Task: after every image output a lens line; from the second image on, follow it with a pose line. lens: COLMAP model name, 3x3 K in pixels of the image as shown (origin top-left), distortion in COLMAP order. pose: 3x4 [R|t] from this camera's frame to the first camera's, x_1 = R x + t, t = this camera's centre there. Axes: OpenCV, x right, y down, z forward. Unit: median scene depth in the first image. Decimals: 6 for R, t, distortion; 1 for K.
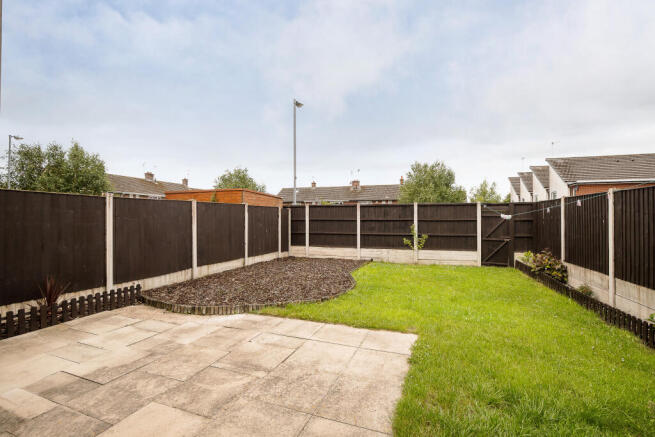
lens RADIAL K [[300.6, 0, 332.5], [0, 300.6, 219.7], [0, 0, 1]] dist [-0.031404, 0.003527]
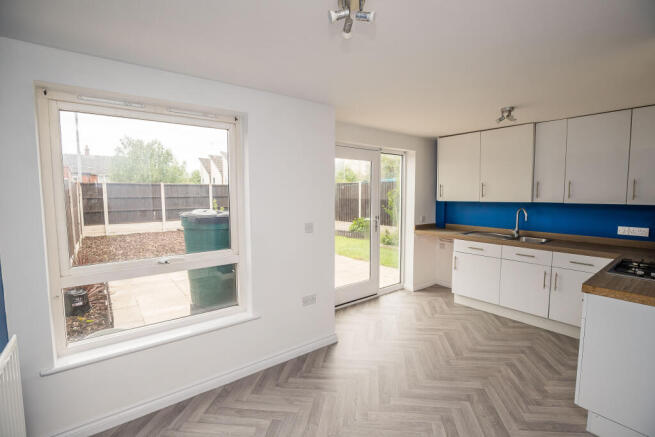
lens RADIAL K [[300.6, 0, 332.5], [0, 300.6, 217.4], [0, 0, 1]] dist [-0.031404, 0.003527]
pose [[0.518646, -0.071754, 0.851973, -0.599545], [0.007240, 0.996805, 0.079545, -0.007859], [-0.854958, -0.035088, 0.517509, -0.163973]]
